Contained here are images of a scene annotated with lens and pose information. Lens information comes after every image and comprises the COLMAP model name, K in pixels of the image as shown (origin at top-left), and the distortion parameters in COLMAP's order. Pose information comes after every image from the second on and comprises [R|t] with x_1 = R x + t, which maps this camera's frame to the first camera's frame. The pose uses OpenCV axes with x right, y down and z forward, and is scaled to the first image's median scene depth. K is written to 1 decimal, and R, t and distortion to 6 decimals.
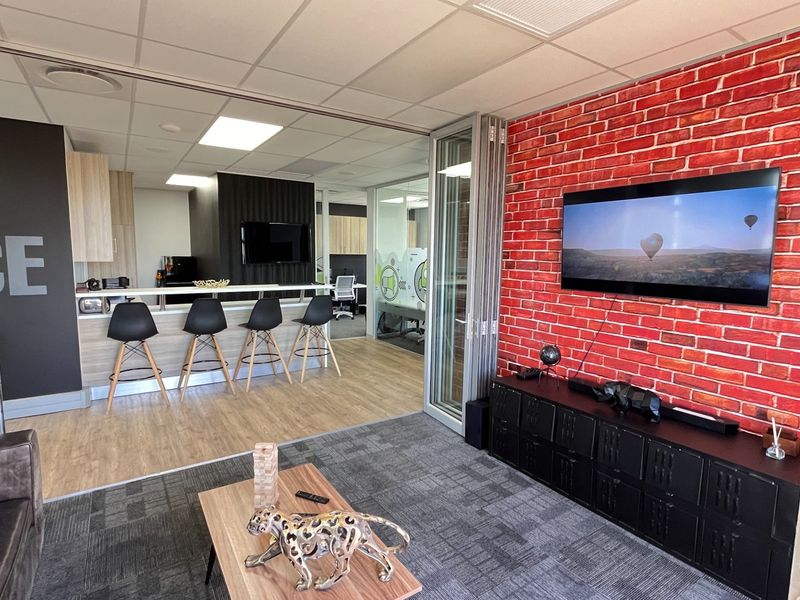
lens RADIAL K [[431.9, 0, 399.1], [0, 431.9, 298.7], [0, 0, 1]] dist [0.005927, -0.001394]
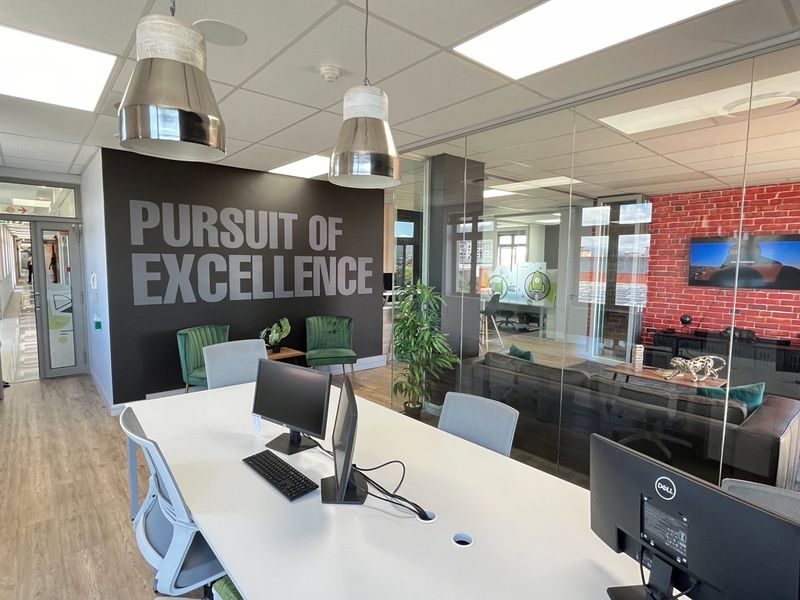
lens RADIAL K [[431.9, 0, 400.6], [0, 431.9, 299.7], [0, 0, 1]] dist [0.005927, -0.001394]
pose [[0.989361, -0.013062, 0.144891, -1.474313], [0.016064, 0.999679, -0.019568, 0.071776], [-0.144589, 0.021687, 0.989254, -0.918802]]
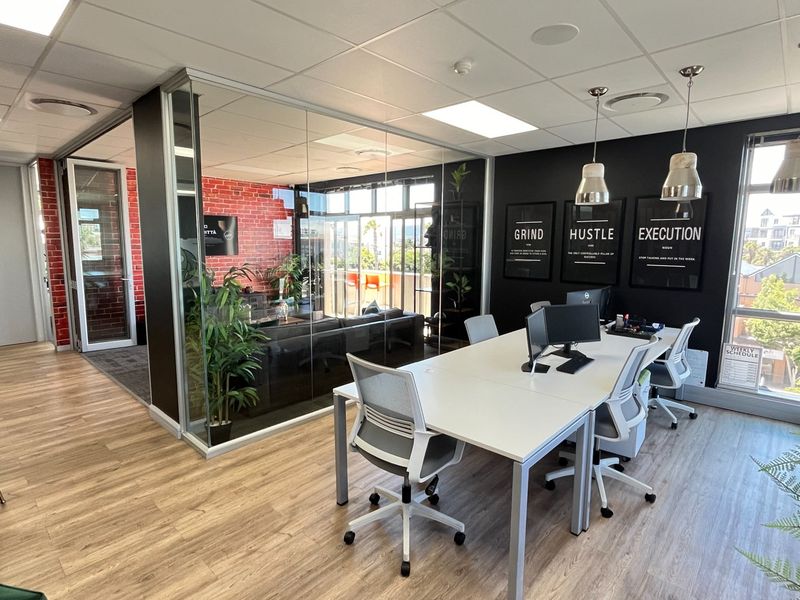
lens RADIAL K [[431.9, 0, 398.4], [0, 431.9, 299.7], [0, 0, 1]] dist [0.005927, -0.001394]
pose [[-0.235803, -0.141849, 0.961393, -2.520267], [0.100294, 0.980455, 0.169261, -0.075759], [-0.966612, 0.136335, -0.216967, 0.461704]]
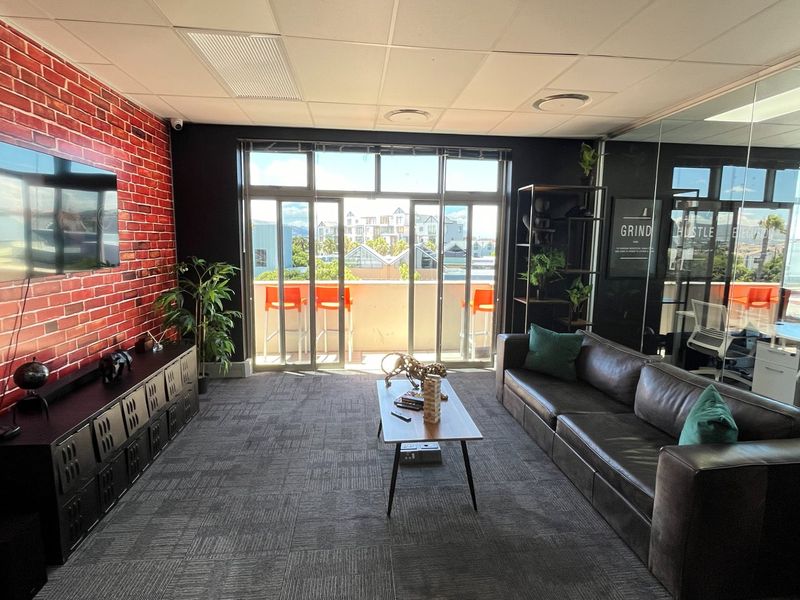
lens RADIAL K [[431.9, 0, 401.4], [0, 431.9, 299.9], [0, 0, 1]] dist [0.005927, -0.001394]
pose [[-0.891848, -0.084042, 0.444459, -0.590048], [0.029429, 0.969726, 0.242416, -0.171460], [-0.451376, 0.229278, -0.862375, 1.592660]]
